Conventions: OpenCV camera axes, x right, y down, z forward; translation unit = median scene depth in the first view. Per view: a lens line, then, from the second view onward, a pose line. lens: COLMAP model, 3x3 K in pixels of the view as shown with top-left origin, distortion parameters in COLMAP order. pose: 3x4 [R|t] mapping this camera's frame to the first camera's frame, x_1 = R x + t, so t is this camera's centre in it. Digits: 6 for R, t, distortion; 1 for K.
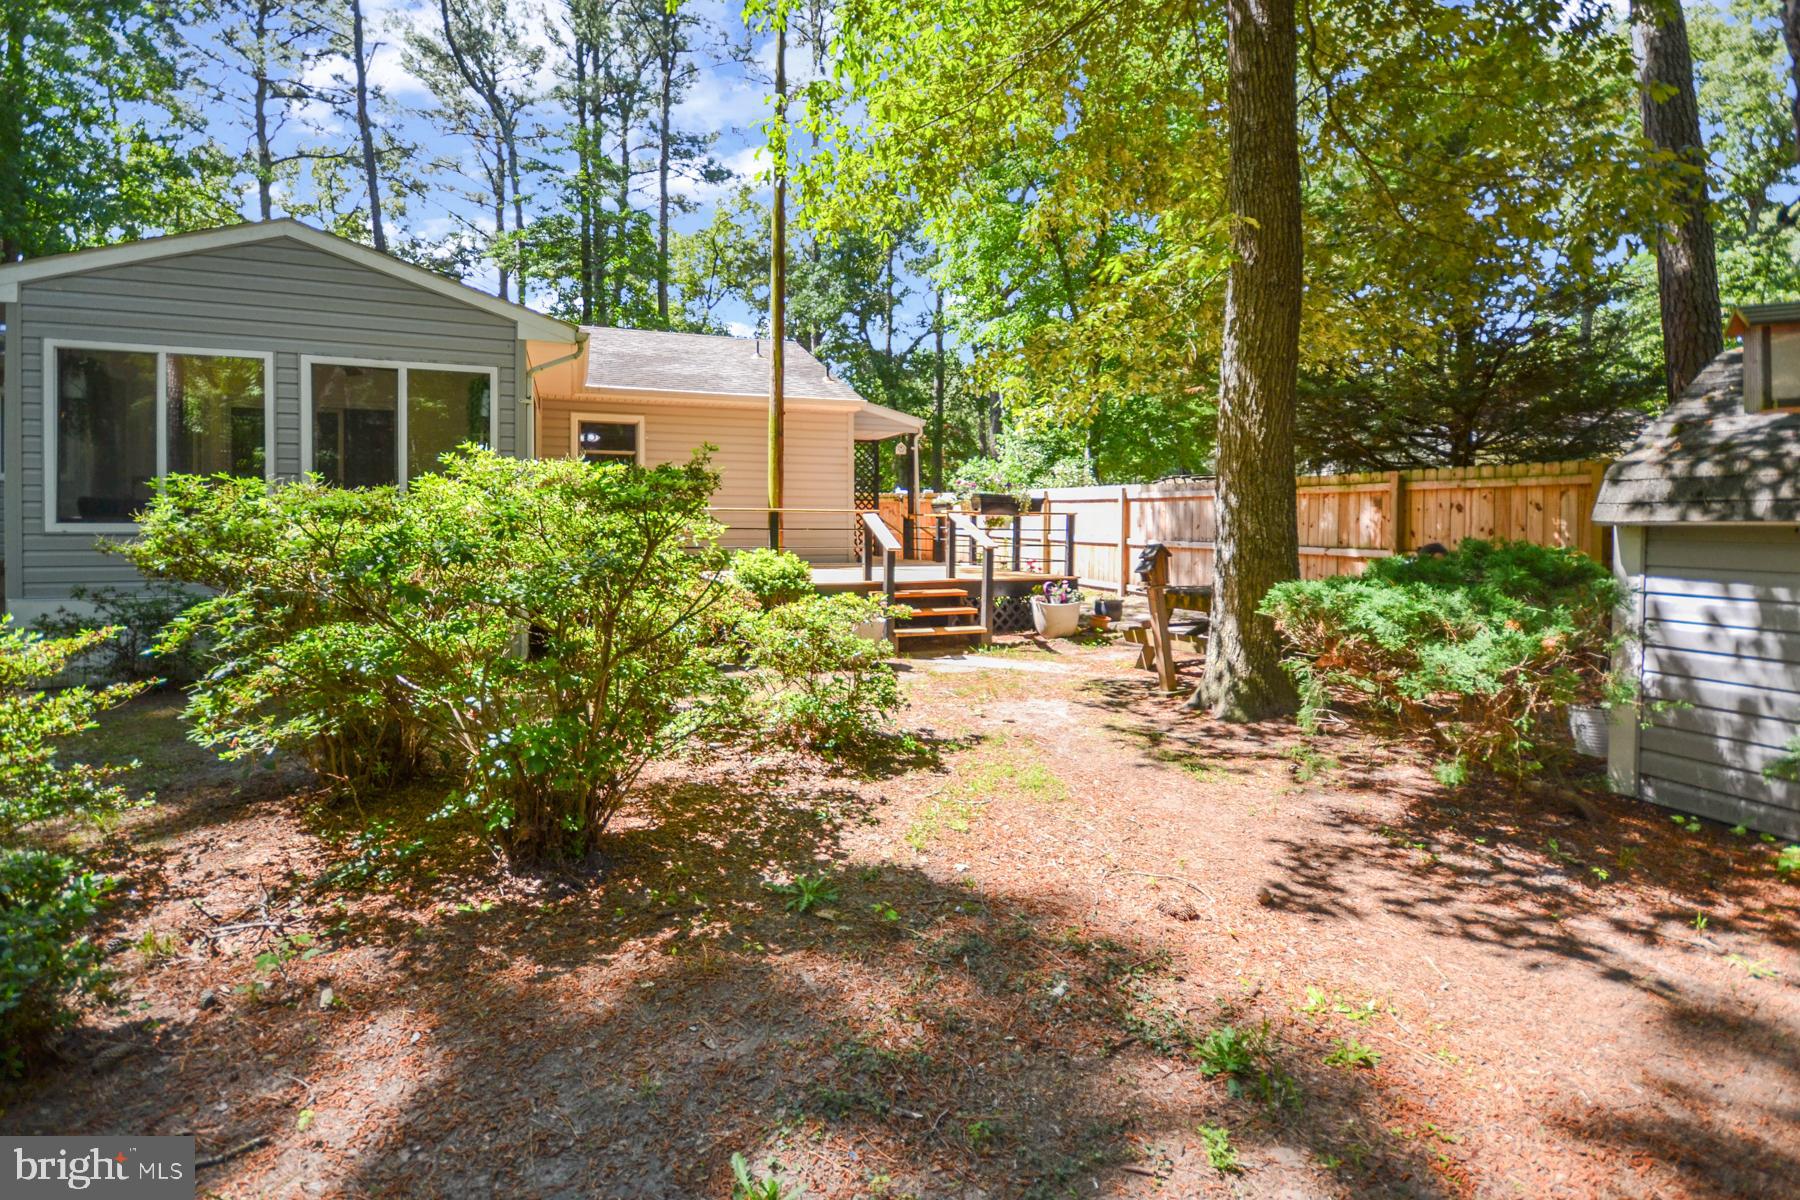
lens RADIAL K [[849.9, 0, 898.9], [0, 849.9, 572.6], [0, 0, 1]] dist [-0.014300, -0.000428]
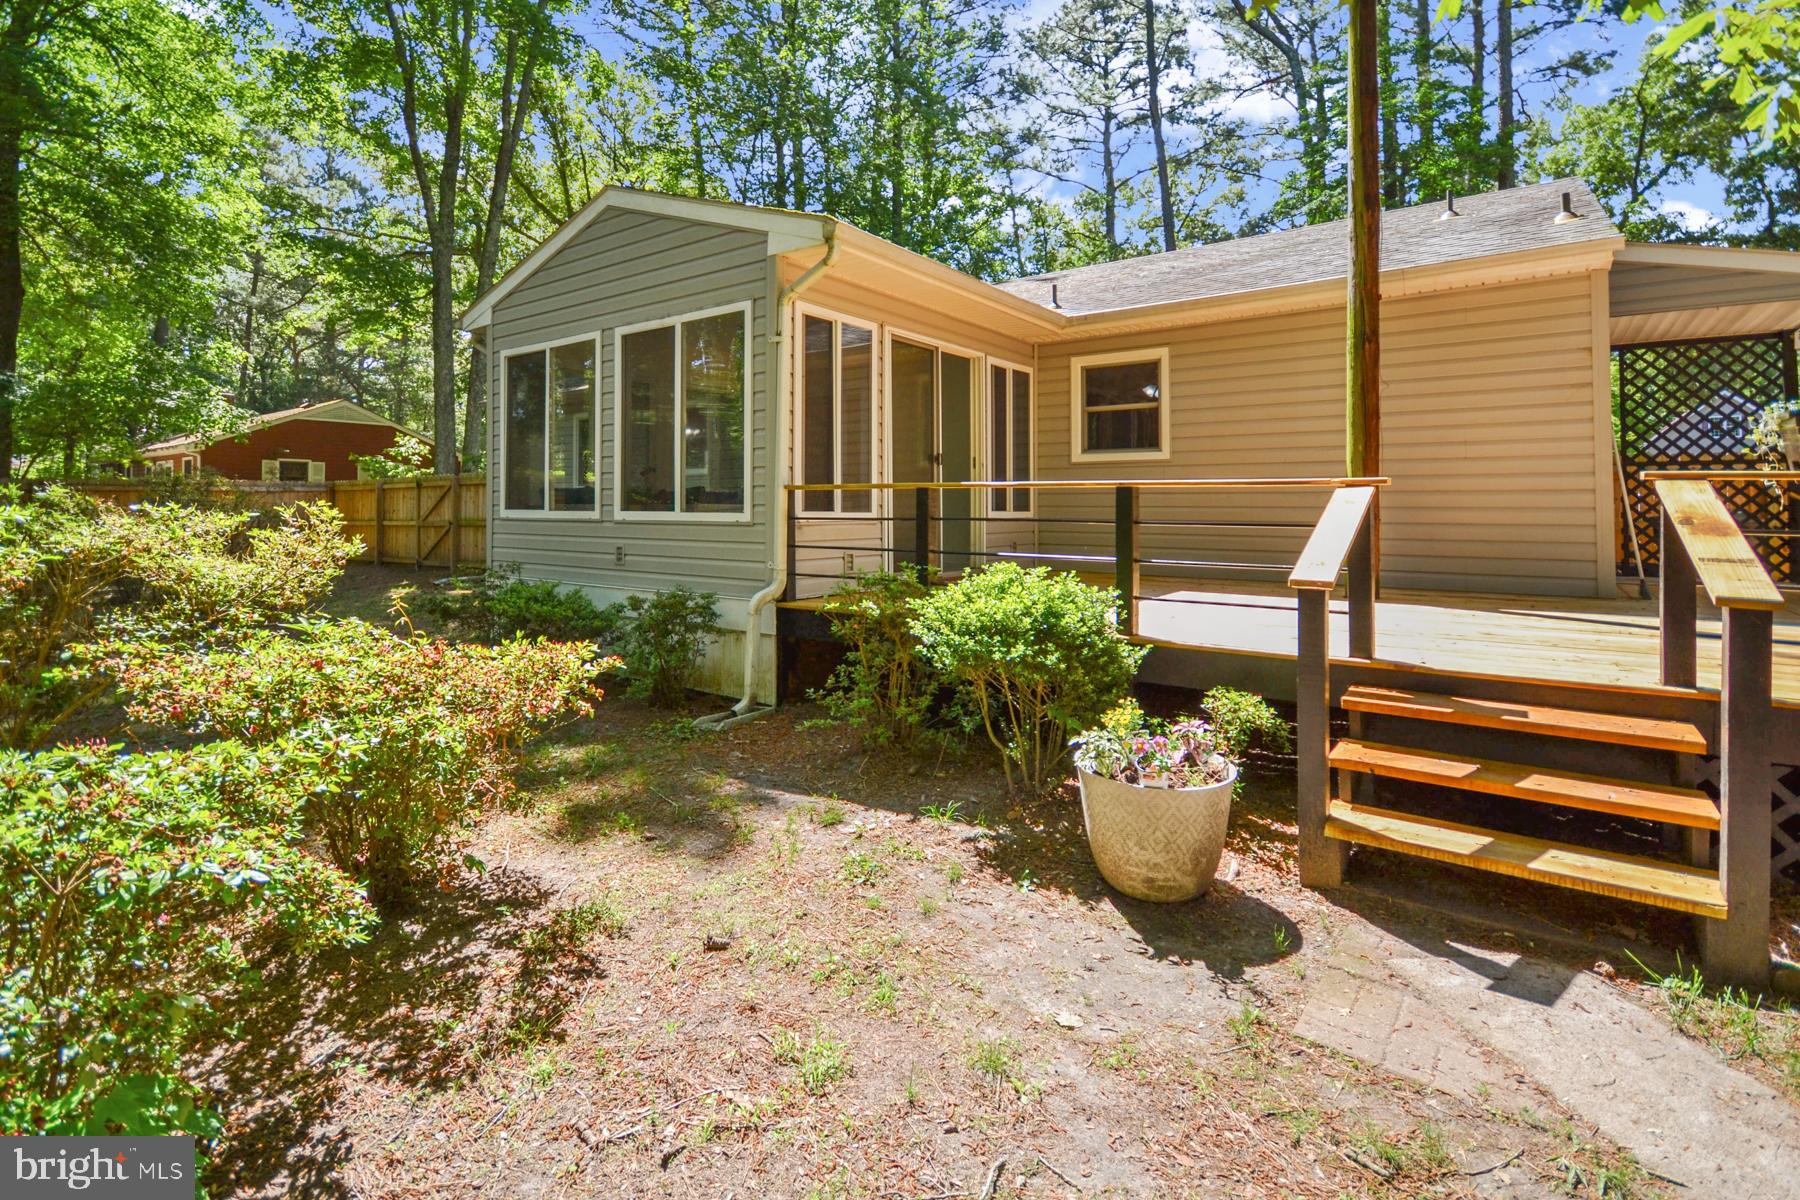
lens RADIAL K [[838.5, 0, 897.1], [0, 838.5, 503.5], [0, 0, 1]] dist [0.001926, 0.000132]
pose [[0.524434, -0.005942, -0.851430, 0.189665], [-0.047021, 0.998248, -0.035929, -0.038178], [0.850152, 0.058877, 0.523236, 0.636251]]
